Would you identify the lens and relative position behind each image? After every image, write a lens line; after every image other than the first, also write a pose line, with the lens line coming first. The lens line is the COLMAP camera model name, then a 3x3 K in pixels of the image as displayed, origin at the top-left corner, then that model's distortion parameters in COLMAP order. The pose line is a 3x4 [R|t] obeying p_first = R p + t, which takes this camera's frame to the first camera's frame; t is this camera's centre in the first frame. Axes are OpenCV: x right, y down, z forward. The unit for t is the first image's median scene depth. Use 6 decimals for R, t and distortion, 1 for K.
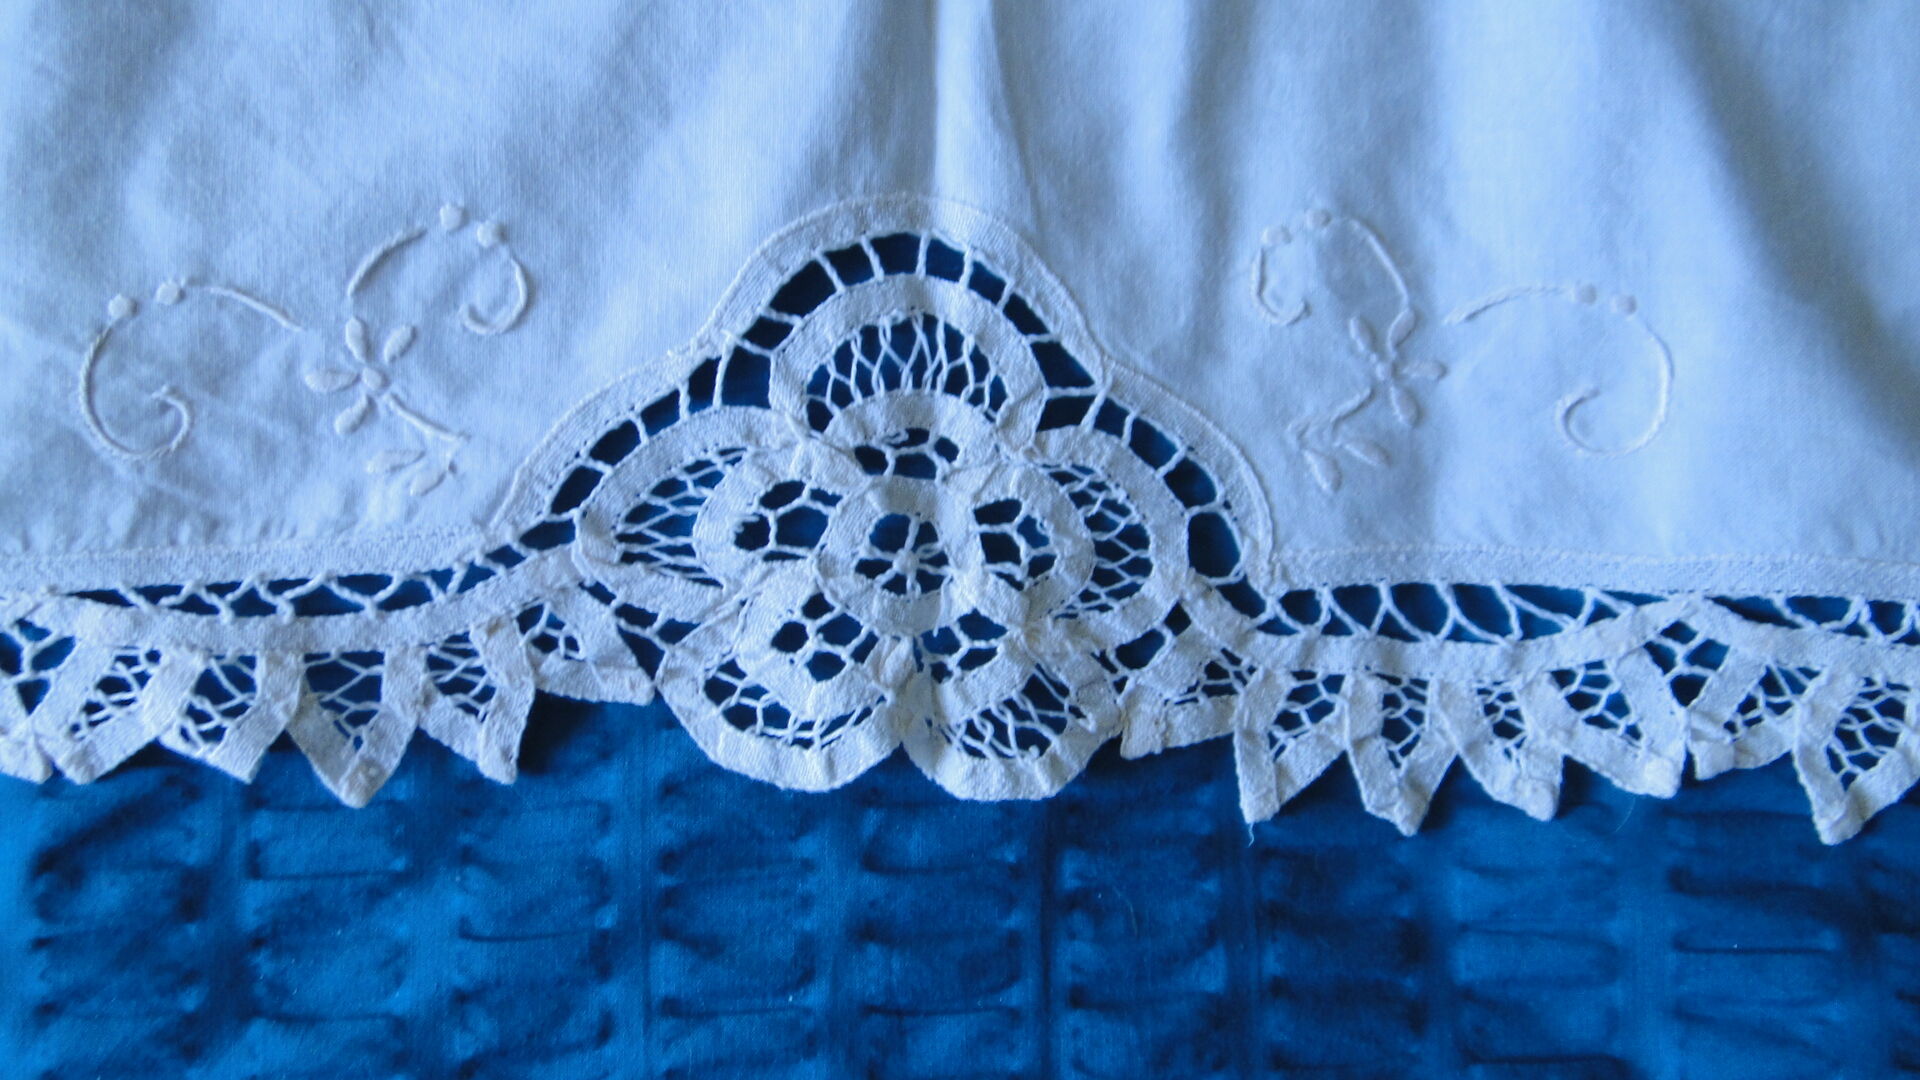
lens RADIAL K [[1517.6, 0, 960.0], [0, 1517.6, 540.0], [0, 0, 1]] dist [-0.000430, -0.022816]
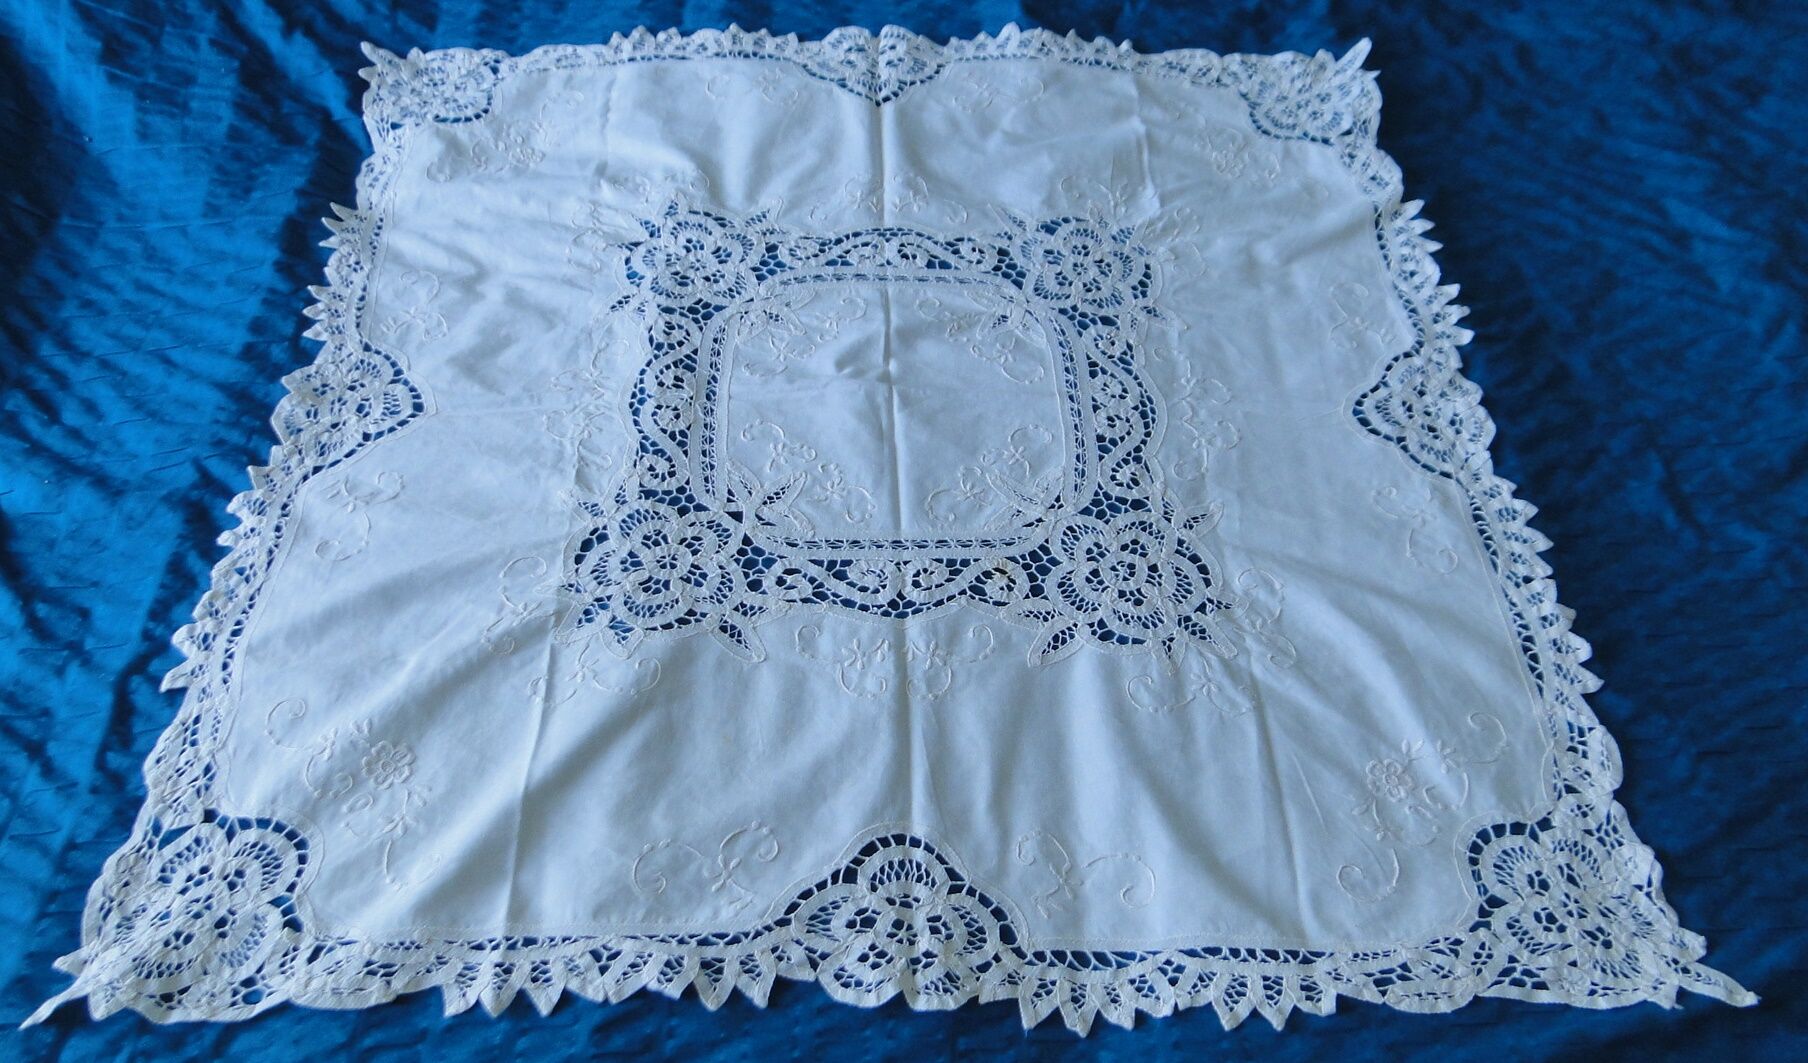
lens RADIAL K [[1543.3, 0, 904.0], [0, 1543.3, 531.5], [0, 0, 1]] dist [-0.000071, 0.002808]
pose [[0.998802, 0.022236, 0.043601, -0.182480], [0.009687, 0.783406, -0.621435, 1.263291], [-0.047975, 0.621113, 0.782251, -1.827464]]
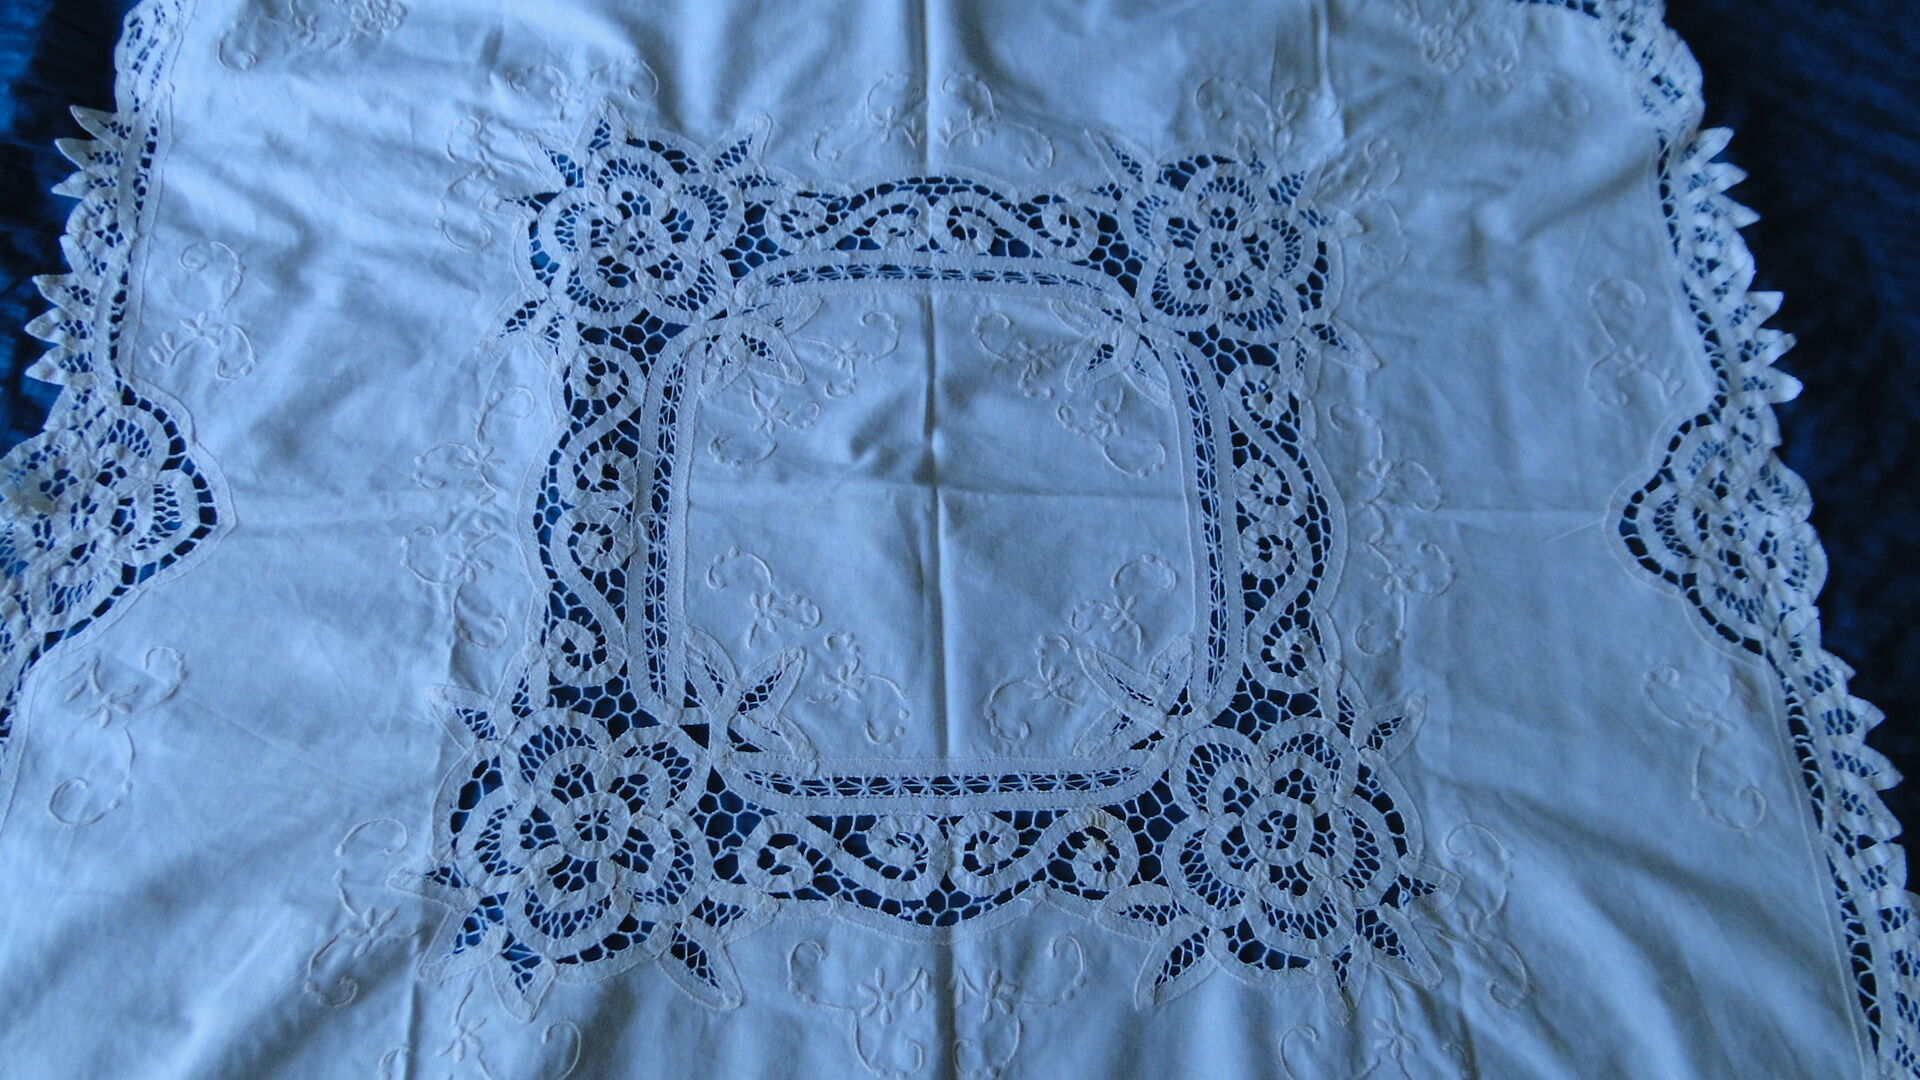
lens RADIAL K [[1543.1, 0, 960.0], [0, 1543.1, 540.0], [0, 0, 1]] dist [-0.001440, -0.003783]
pose [[0.996960, 0.025998, 0.073447, -0.198447], [0.003217, 0.928143, -0.372209, -0.412028], [-0.077846, 0.371314, 0.925238, -1.347211]]
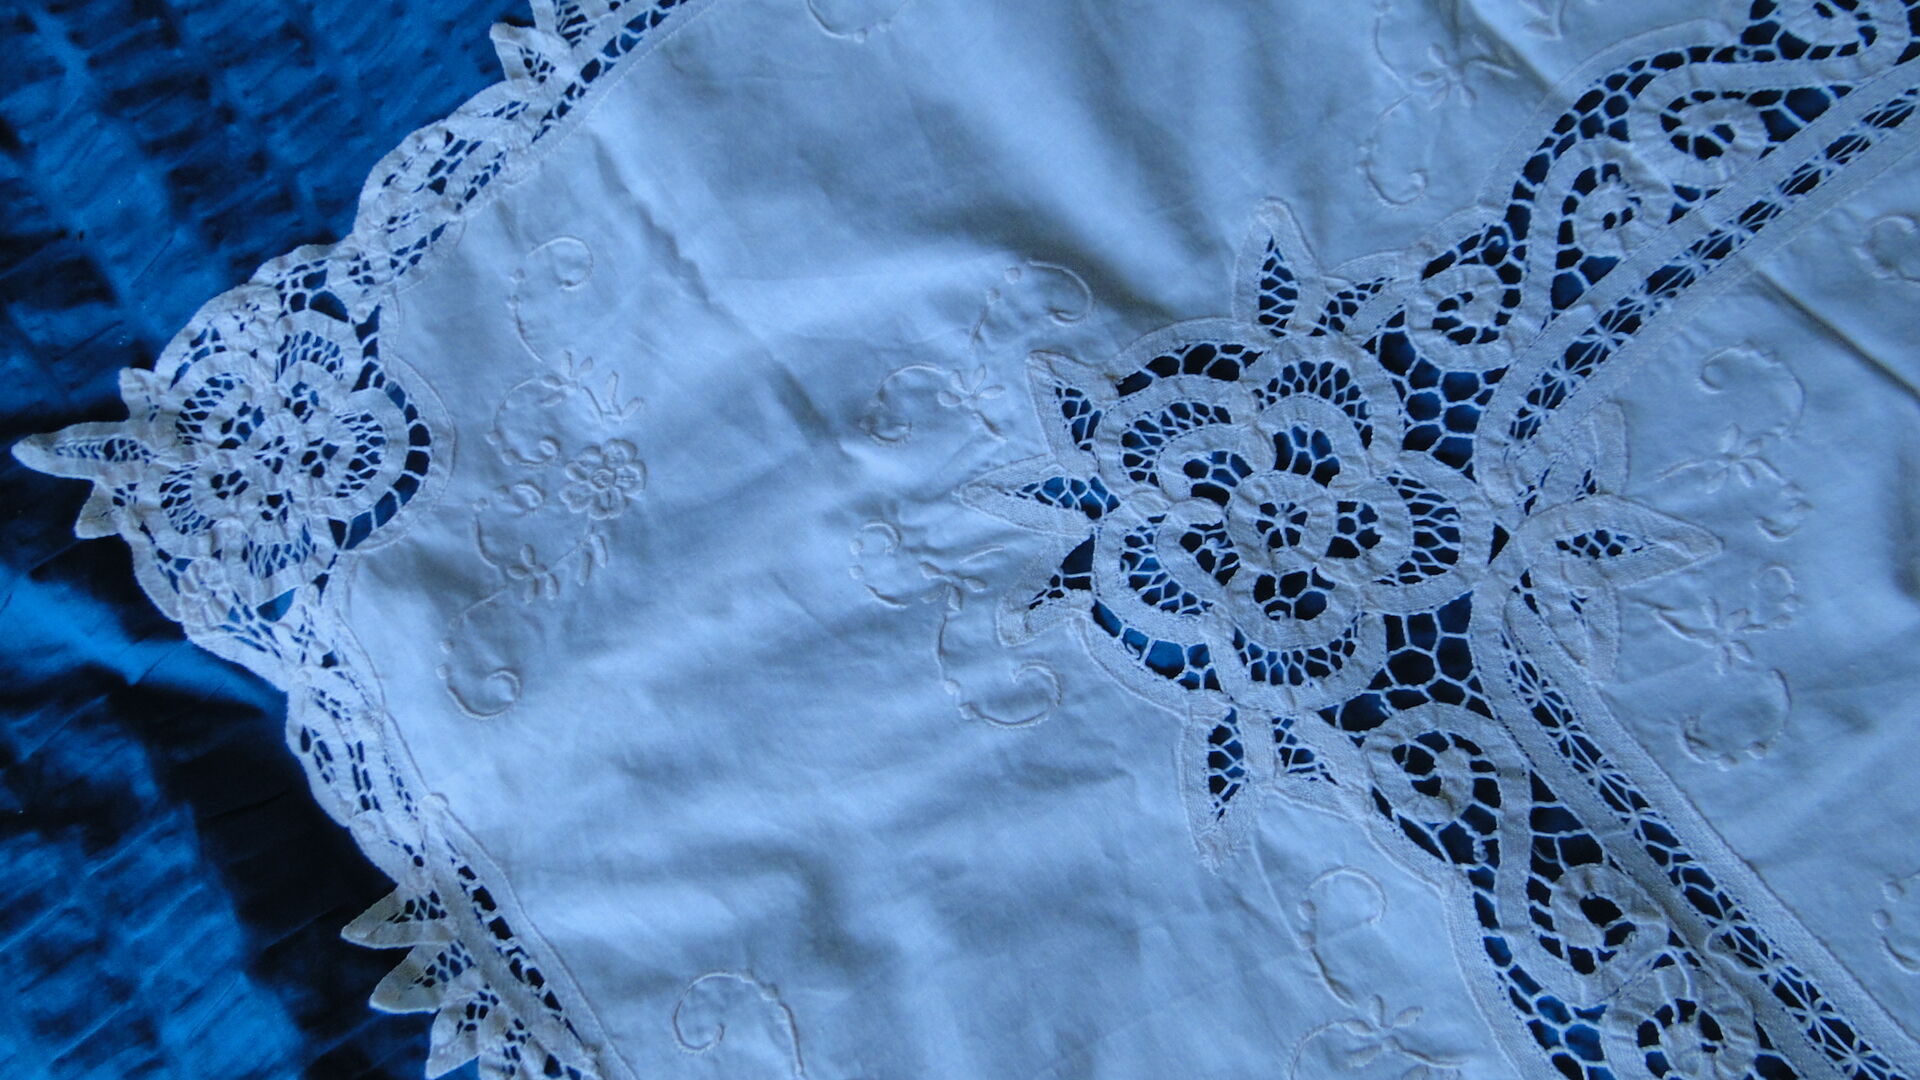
lens RADIAL K [[1517.6, 0, 960.0], [0, 1517.6, 540.0], [0, 0, 1]] dist [-0.000430, -0.022816]
pose [[0.794746, -0.606885, 0.008403, -0.853203], [0.580125, 0.755488, -0.304455, -1.632255], [0.178421, 0.246839, 0.952490, -0.462930]]
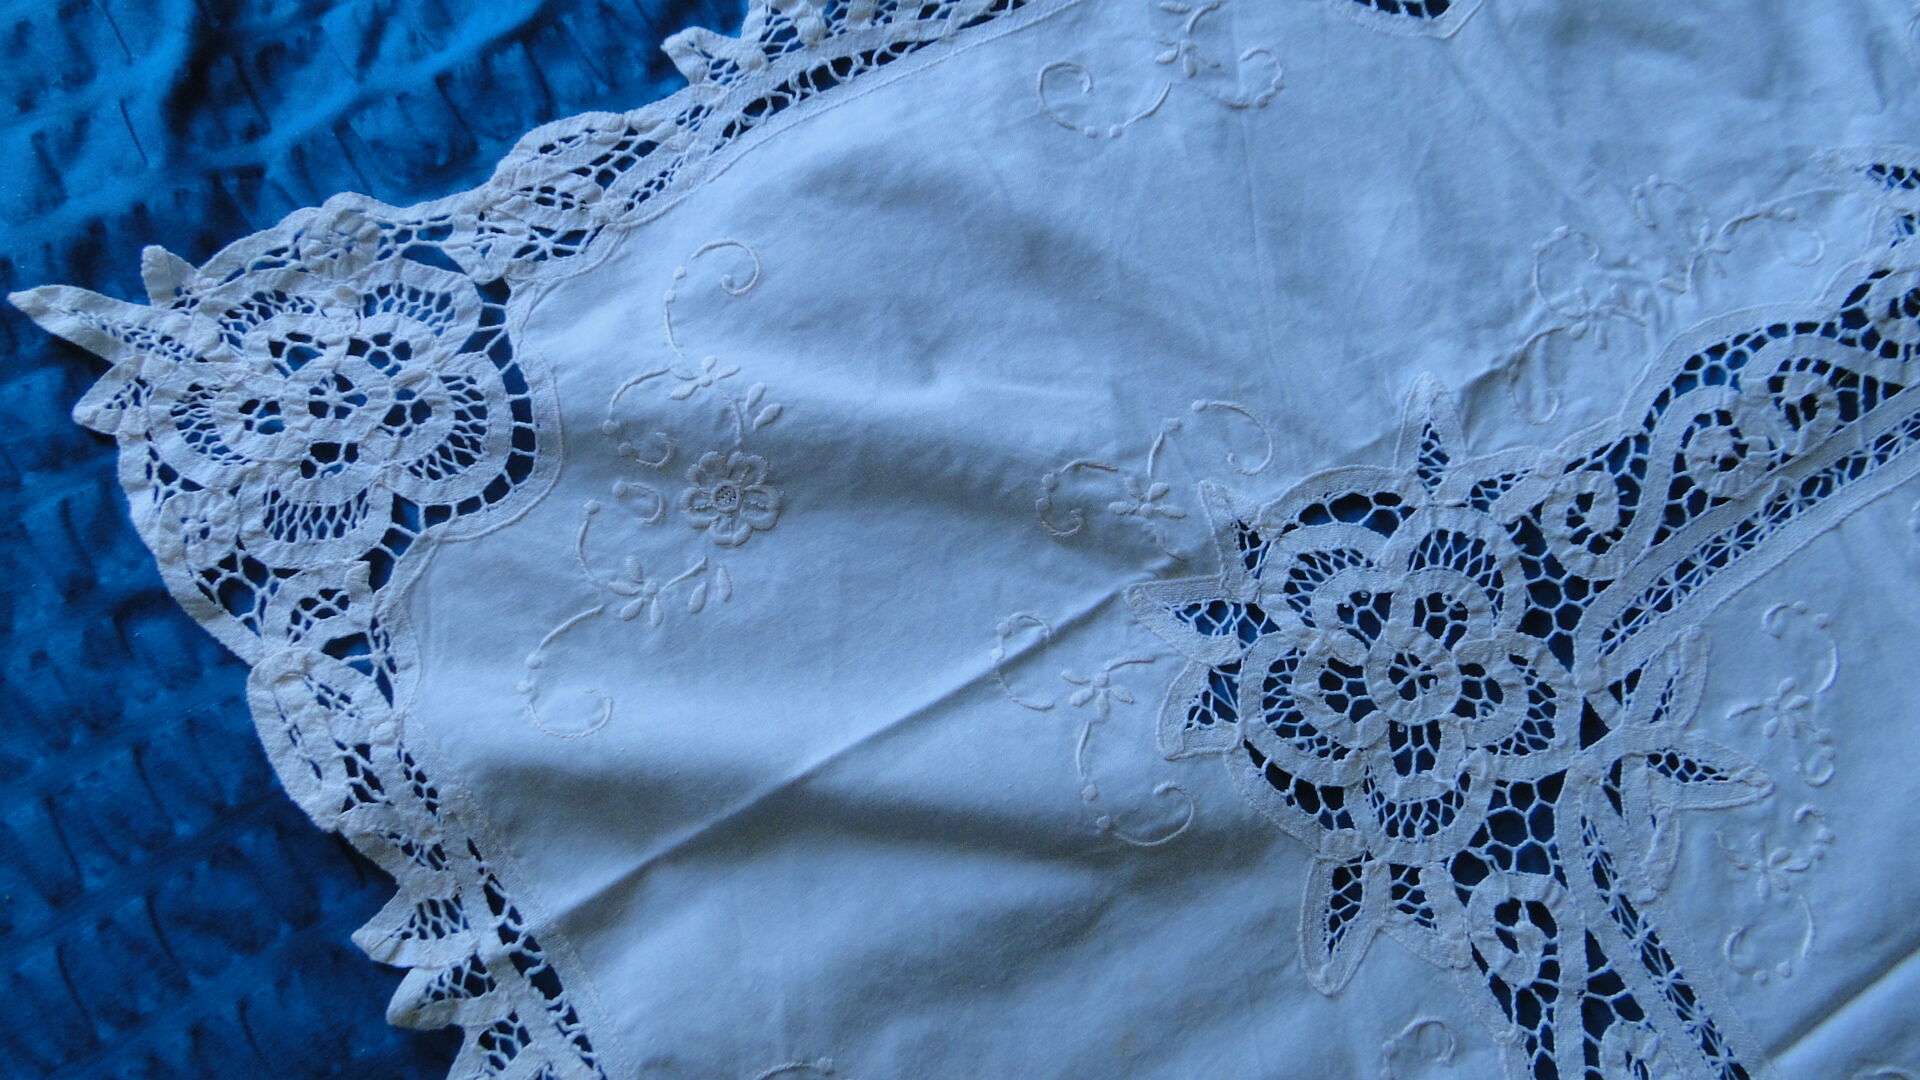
lens RADIAL K [[1517.6, 0, 960.0], [0, 1517.6, 540.0], [0, 0, 1]] dist [-0.000430, -0.022816]
pose [[0.501644, 0.854442, -0.135212, -0.712840], [-0.861264, 0.478641, -0.170669, -0.252721], [-0.081109, 0.202068, 0.976007, -0.579642]]
